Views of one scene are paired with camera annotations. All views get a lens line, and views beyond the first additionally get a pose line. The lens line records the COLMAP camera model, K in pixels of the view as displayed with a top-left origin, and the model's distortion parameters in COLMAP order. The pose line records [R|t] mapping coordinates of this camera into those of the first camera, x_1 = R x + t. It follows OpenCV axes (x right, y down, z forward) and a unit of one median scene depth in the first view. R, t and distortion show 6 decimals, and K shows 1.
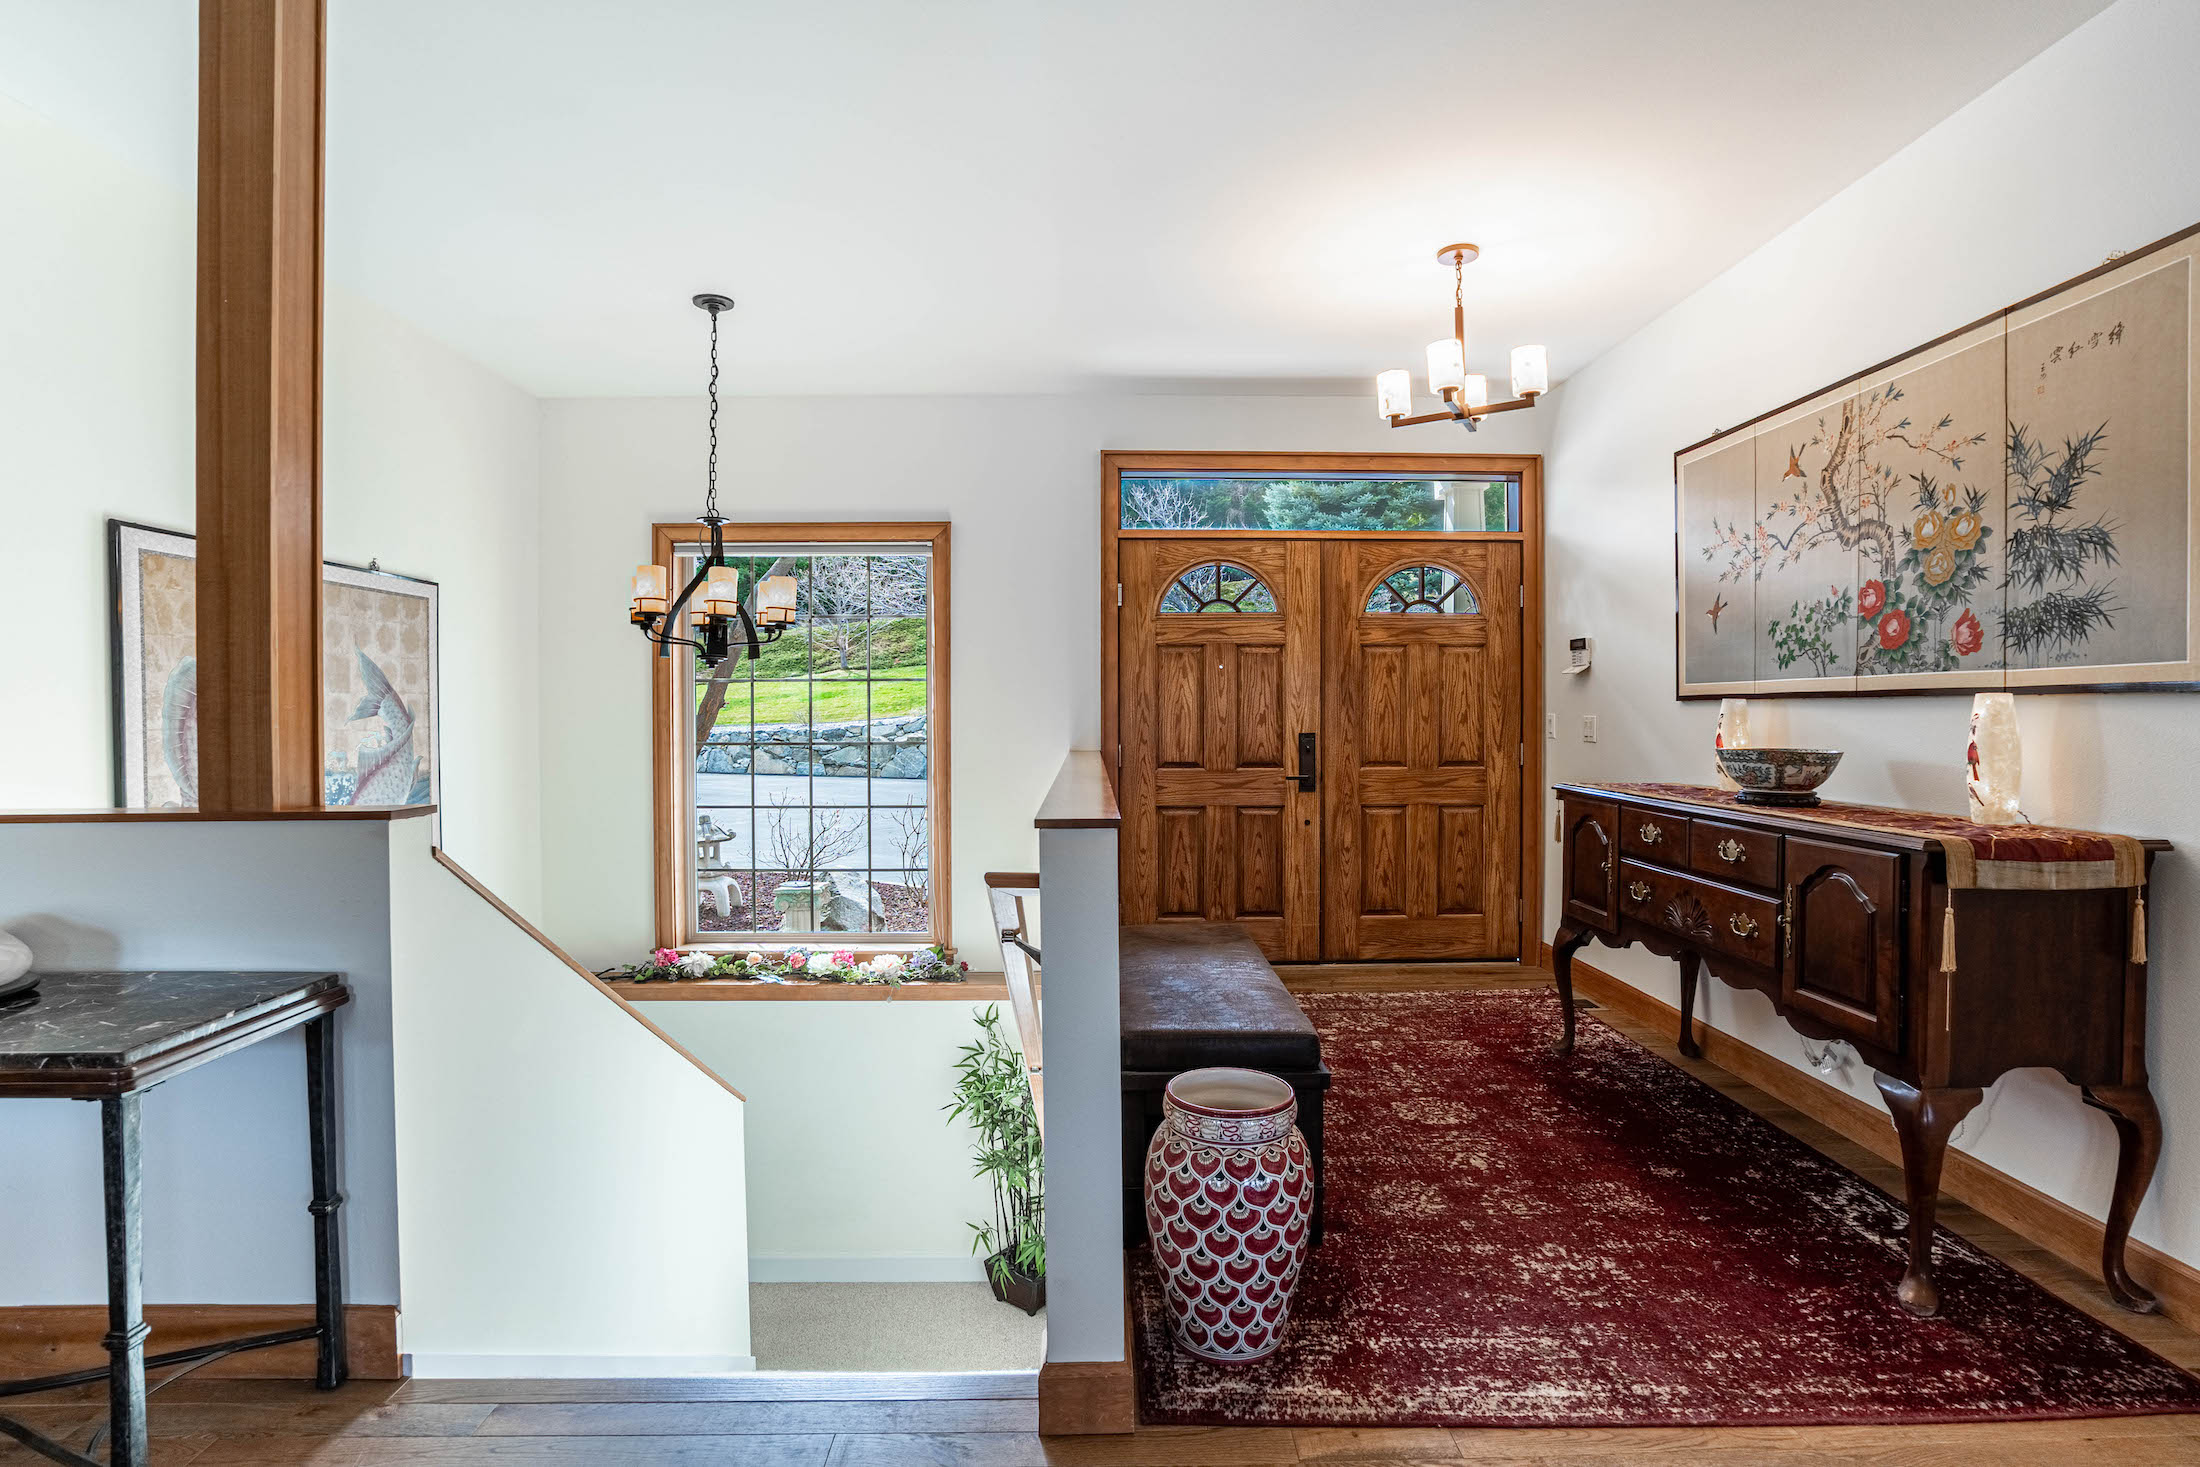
lens RADIAL K [[1100.2, 0, 1100.0], [0, 1100.2, 733.5], [0, 0, 1]] dist [-0.066925, 0.029026]
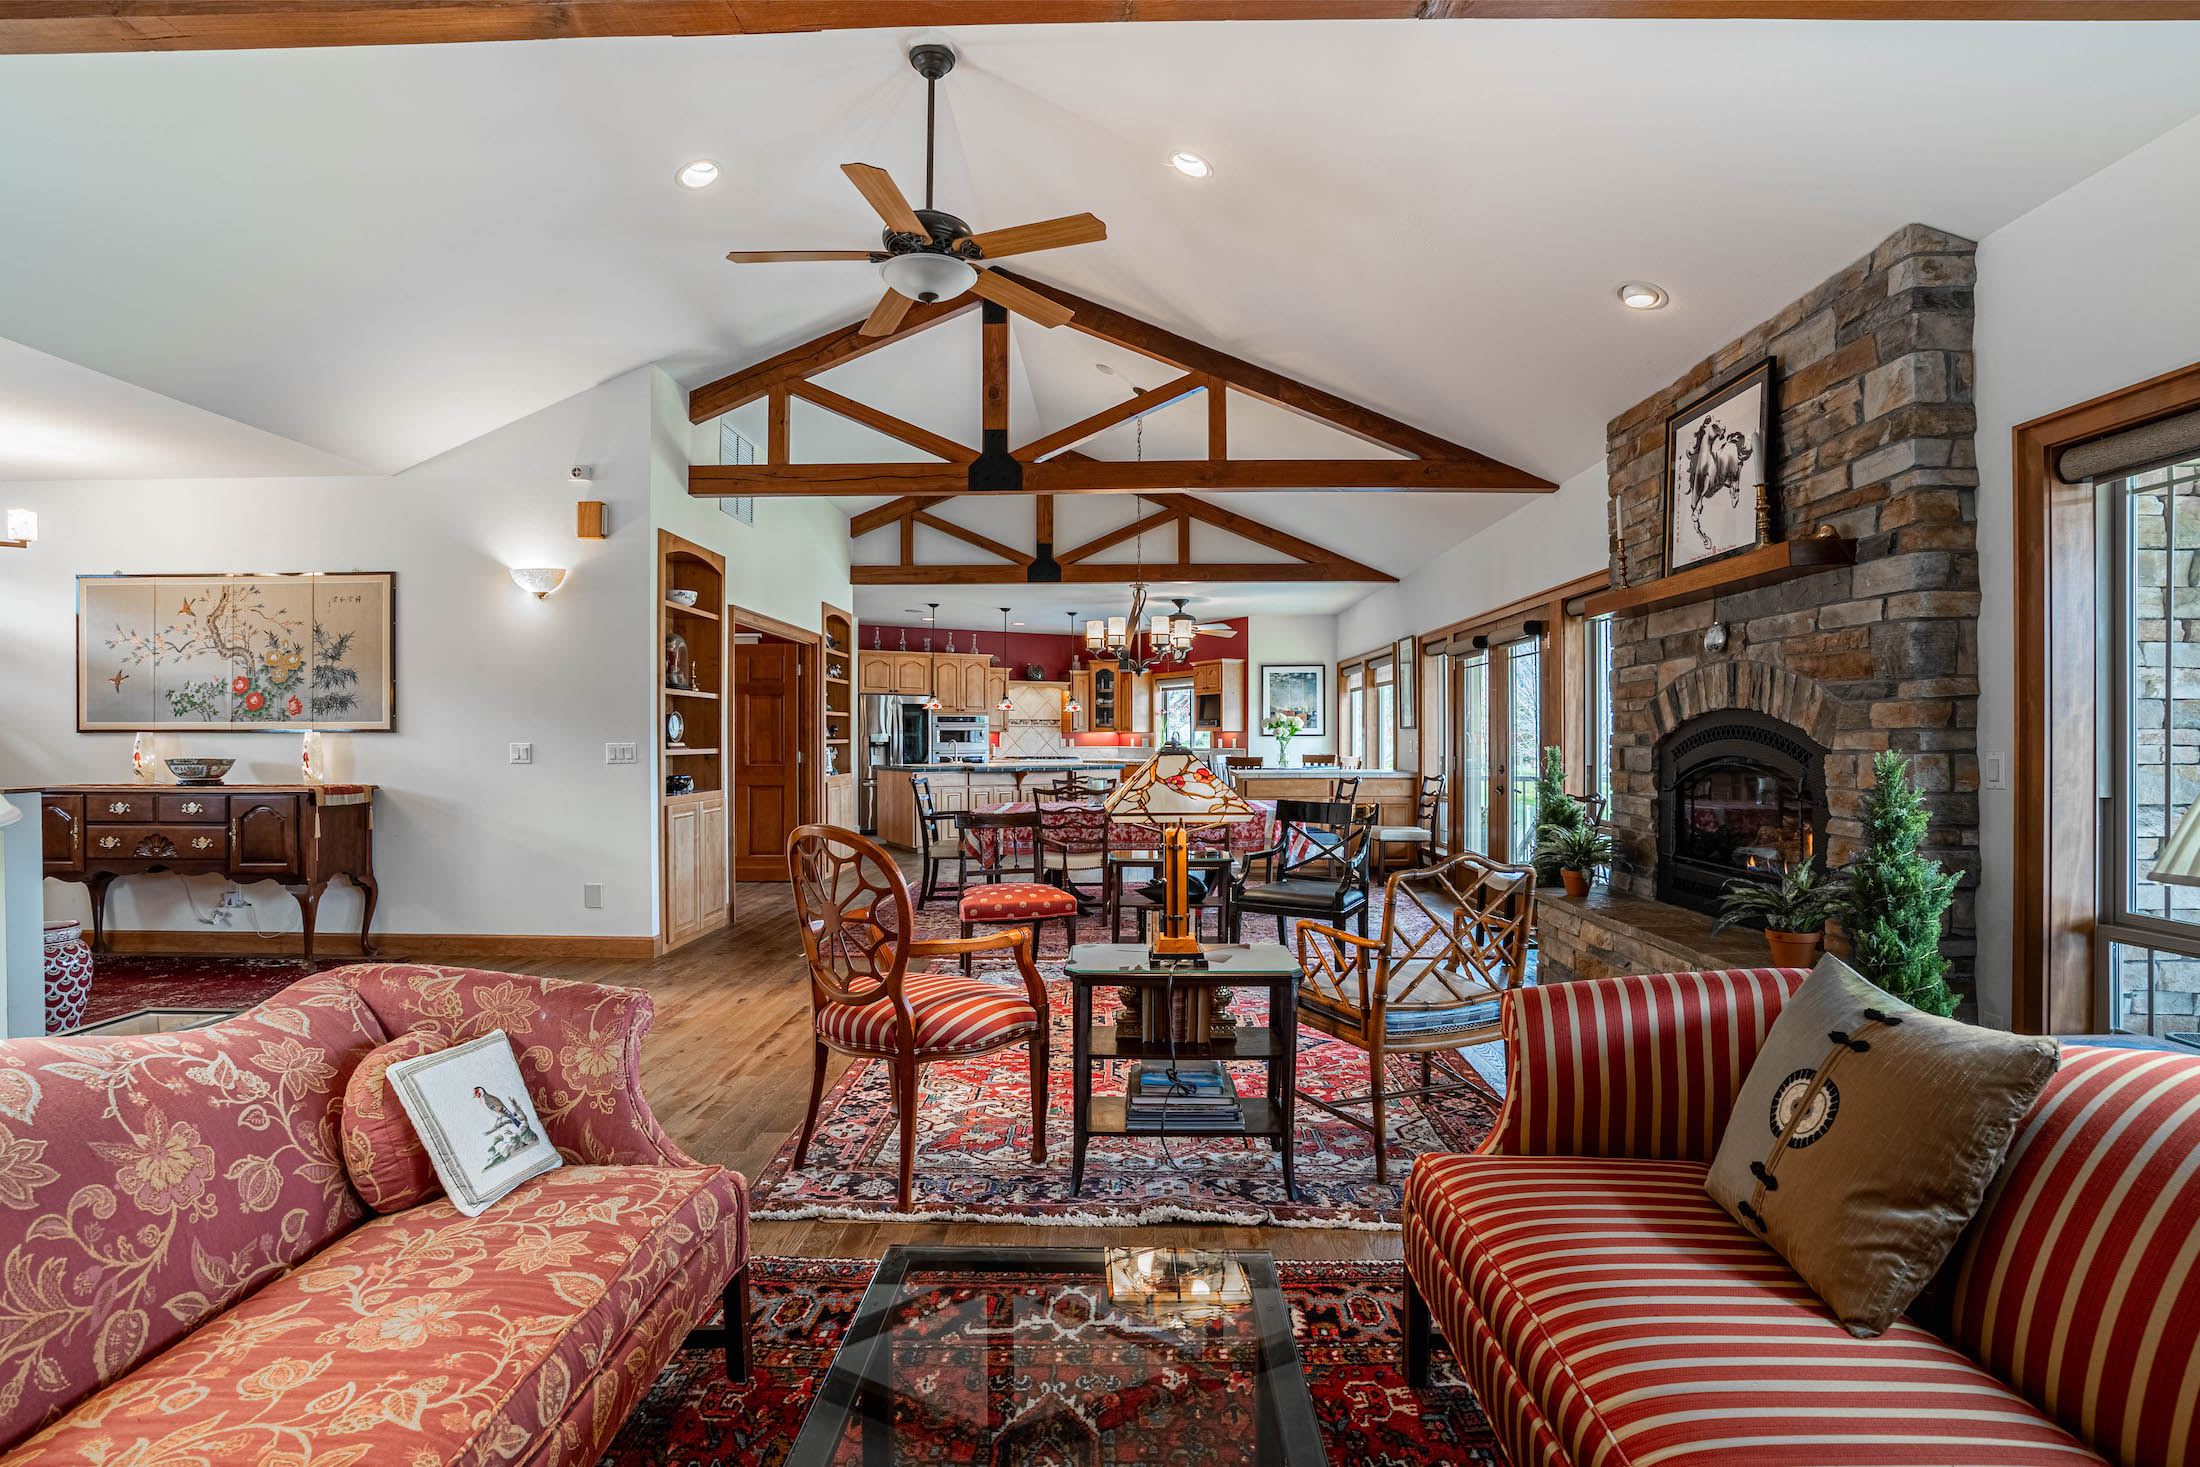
lens RADIAL K [[1100.2, 0, 1100.0], [0, 1100.2, 733.5], [0, 0, 1]] dist [-0.066925, 0.029026]
pose [[0.073877, 0.004011, 0.997259, -1.234184], [0.020924, 0.999766, -0.005571, 0.014339], [-0.997048, 0.021278, 0.073776, -0.823700]]
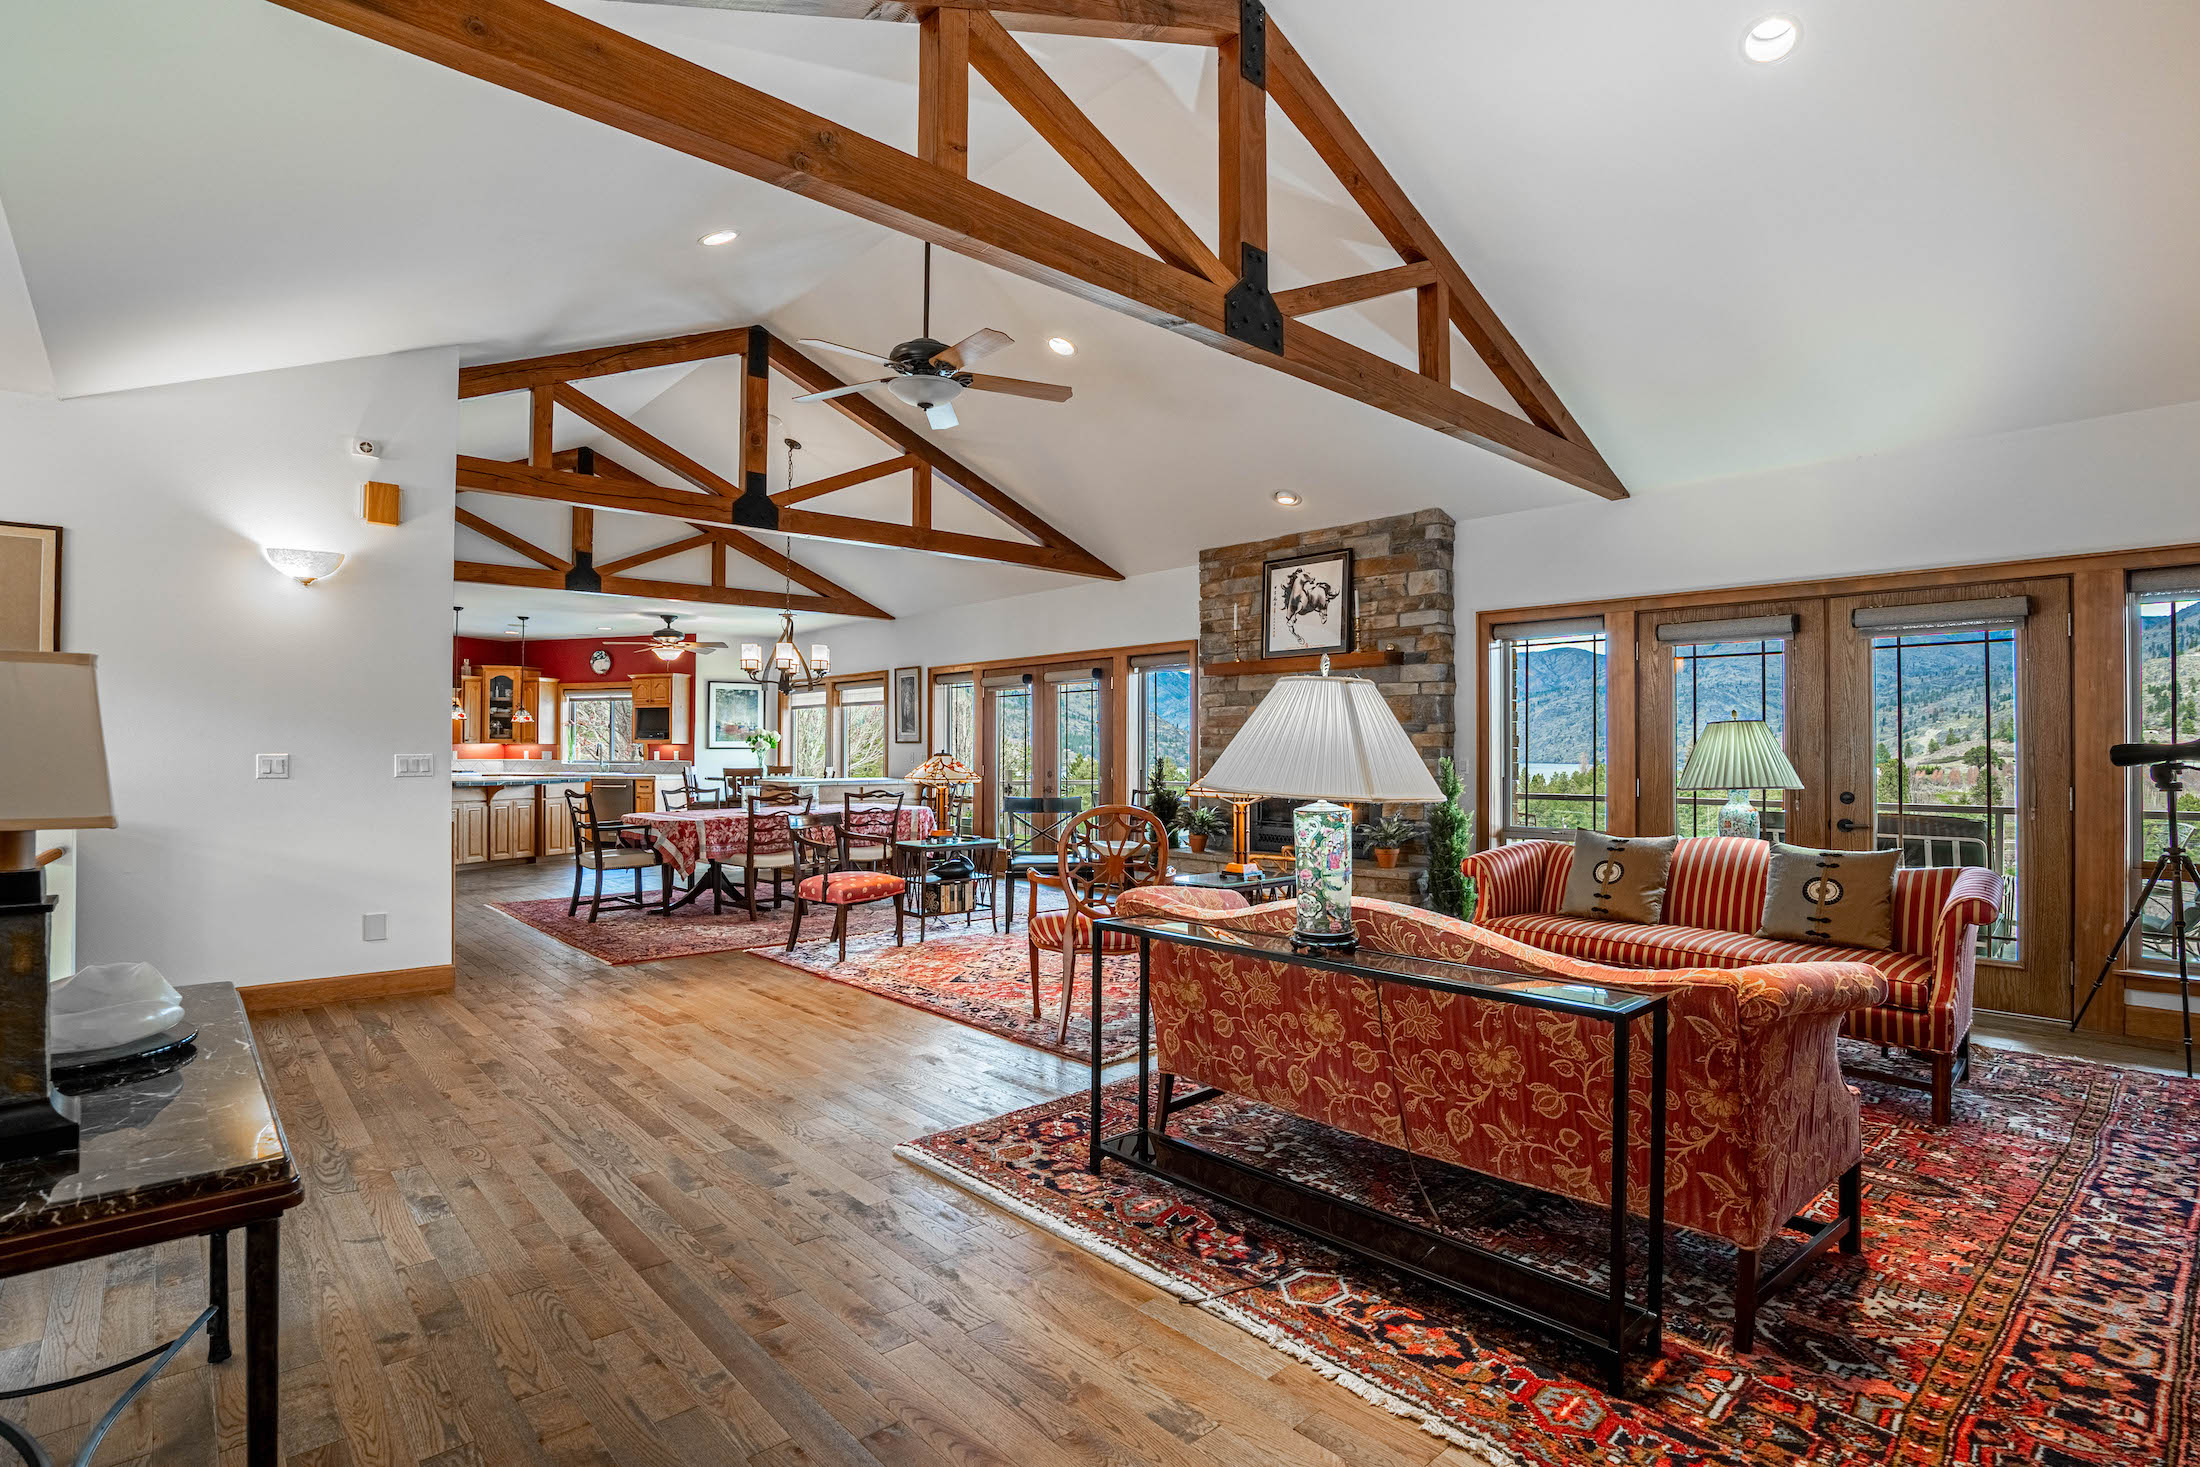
lens RADIAL K [[1143.4, 0, 1100.0], [0, 1143.4, 733.5], [0, 0, 1]] dist [-0.082431, 0.041729]
pose [[-0.651870, 0.011020, 0.758250, -1.469783], [0.013933, 0.999900, -0.002553, -0.012106], [-0.758203, 0.008900, -0.651958, 0.595619]]
